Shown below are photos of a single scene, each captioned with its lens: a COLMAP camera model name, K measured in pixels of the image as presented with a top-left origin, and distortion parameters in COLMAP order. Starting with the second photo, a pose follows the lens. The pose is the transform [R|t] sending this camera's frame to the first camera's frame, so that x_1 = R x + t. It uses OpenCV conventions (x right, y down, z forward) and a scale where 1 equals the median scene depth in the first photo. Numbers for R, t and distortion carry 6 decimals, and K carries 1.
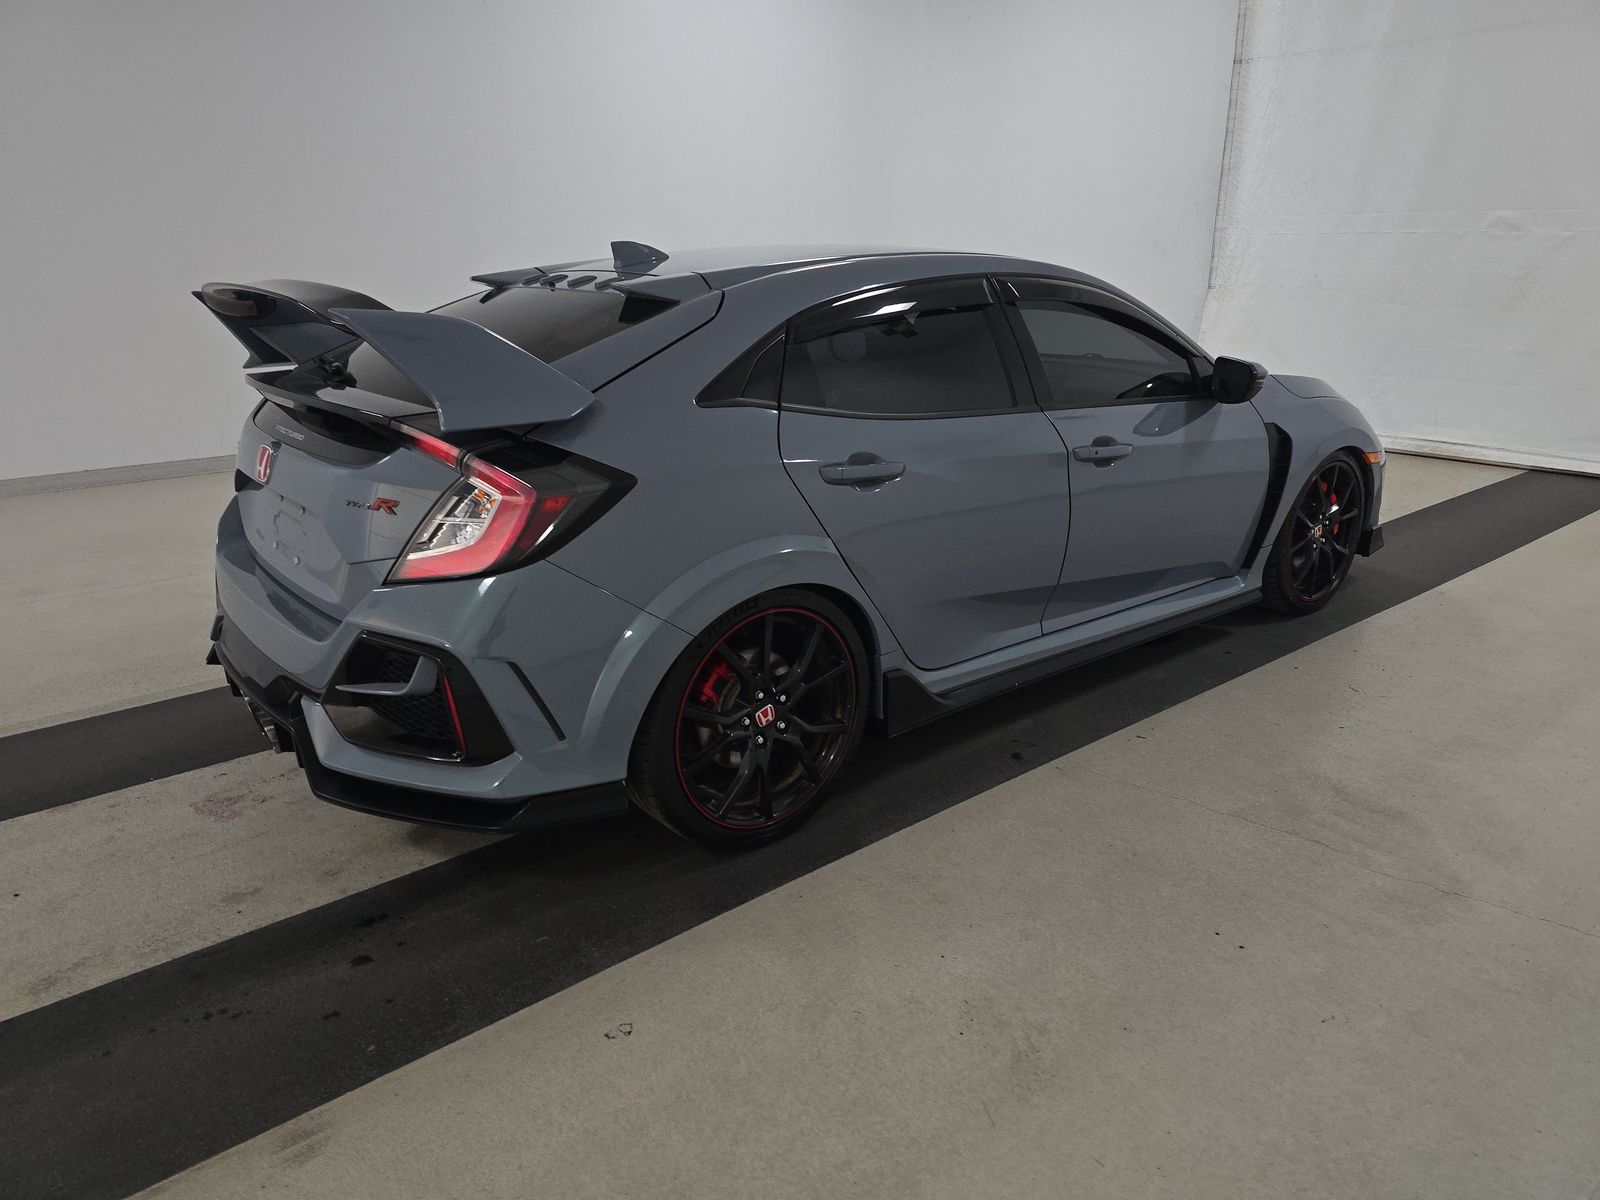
lens RADIAL K [[1077.6, 0, 805.0], [0, 1077.6, 606.4], [0, 0, 1]] dist [0.052593, -0.042113]
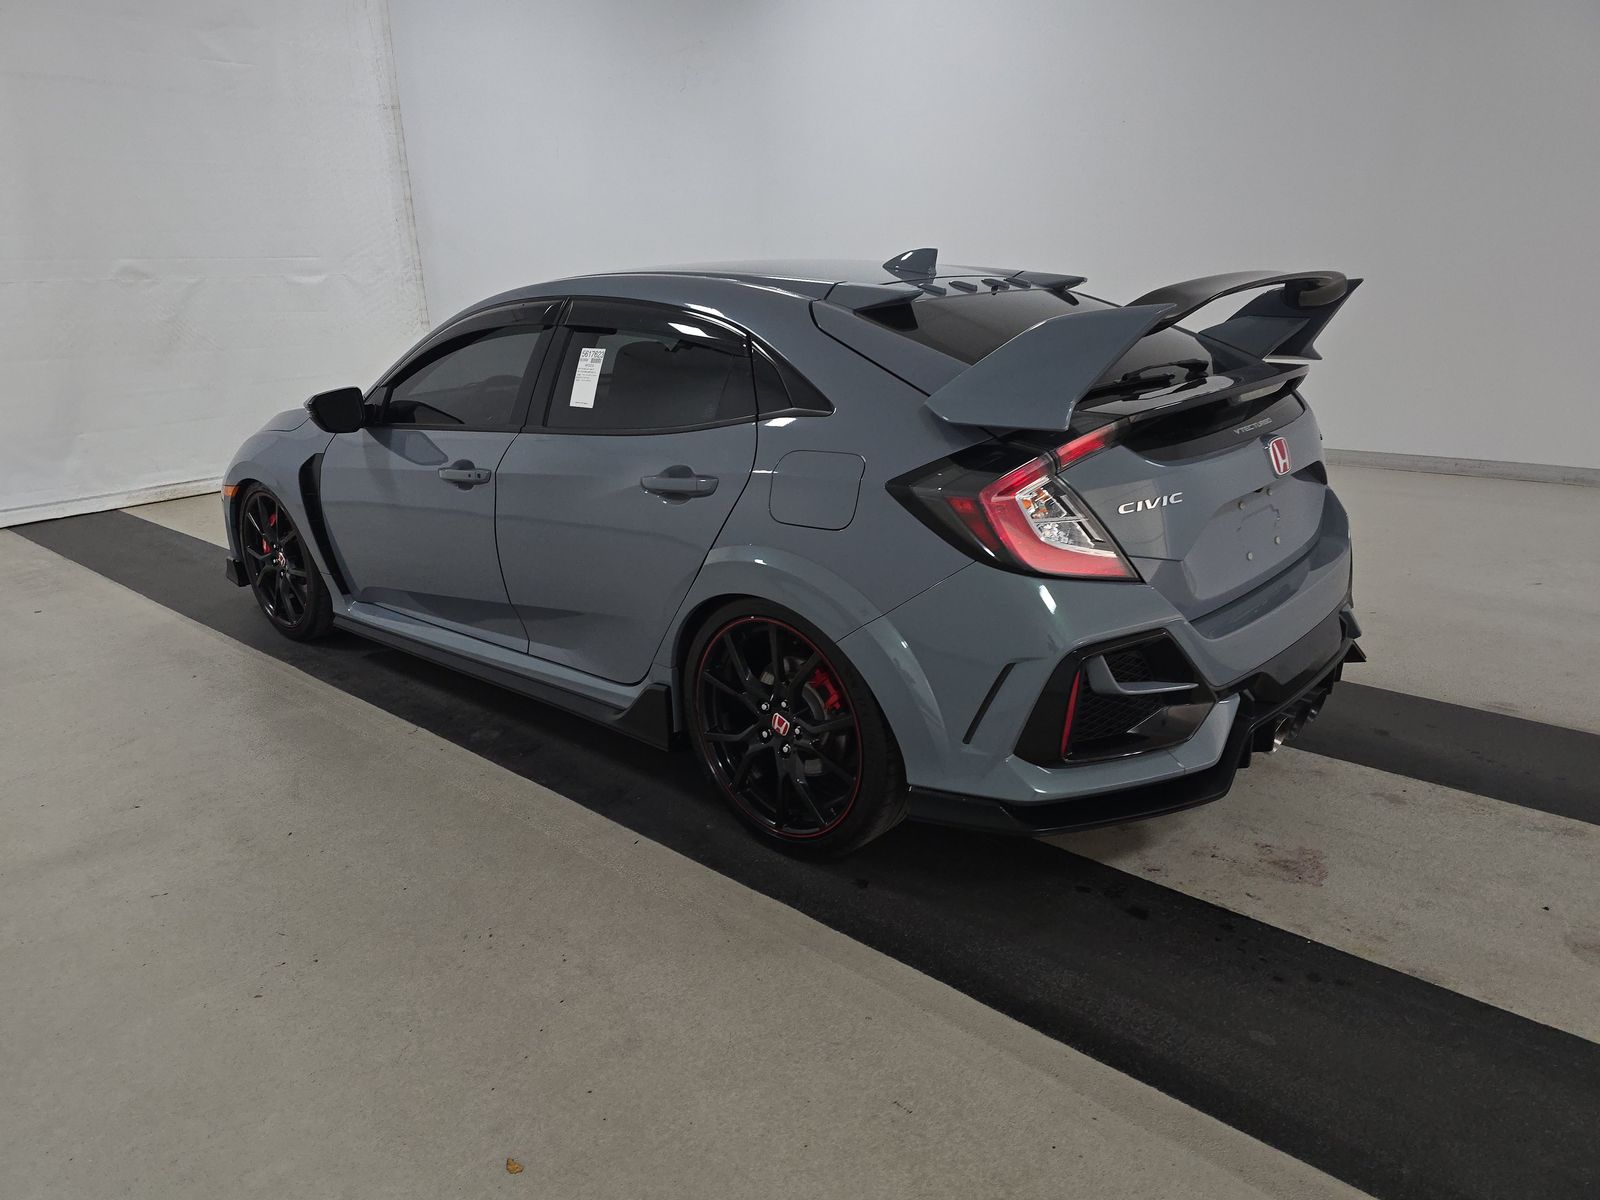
lens RADIAL K [[1077.6, 0, 805.0], [0, 1077.6, 606.4], [0, 0, 1]] dist [0.052593, -0.042113]
pose [[-0.163044, -0.287194, 0.943894, -1.275597], [0.349987, 0.877644, 0.327491, -0.443068], [-0.922456, 0.383746, -0.042580, 1.363125]]
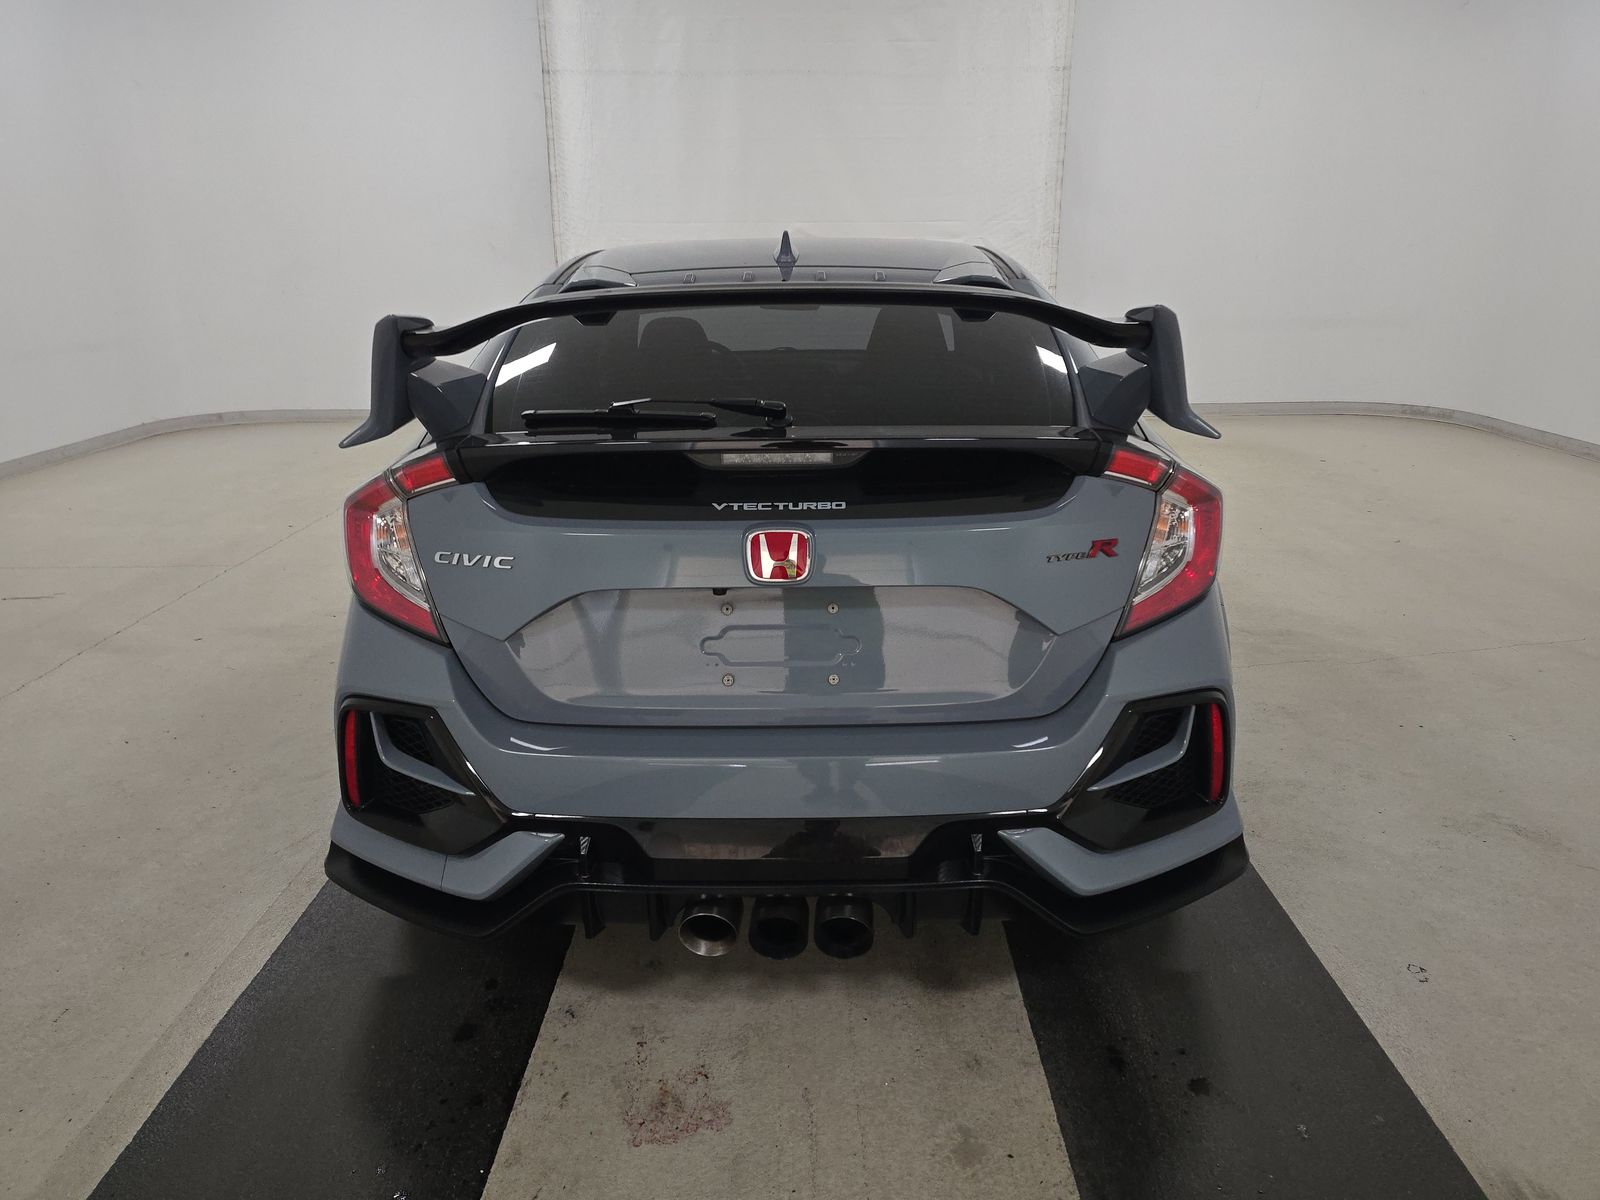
lens RADIAL K [[1077.6, 0, 805.0], [0, 1077.6, 606.4], [0, 0, 1]] dist [0.052593, -0.042113]
pose [[0.633992, -0.245682, 0.733276, -0.901168], [0.251277, 0.962190, 0.105124, -0.153357], [-0.731378, 0.117608, 0.671755, 0.497785]]
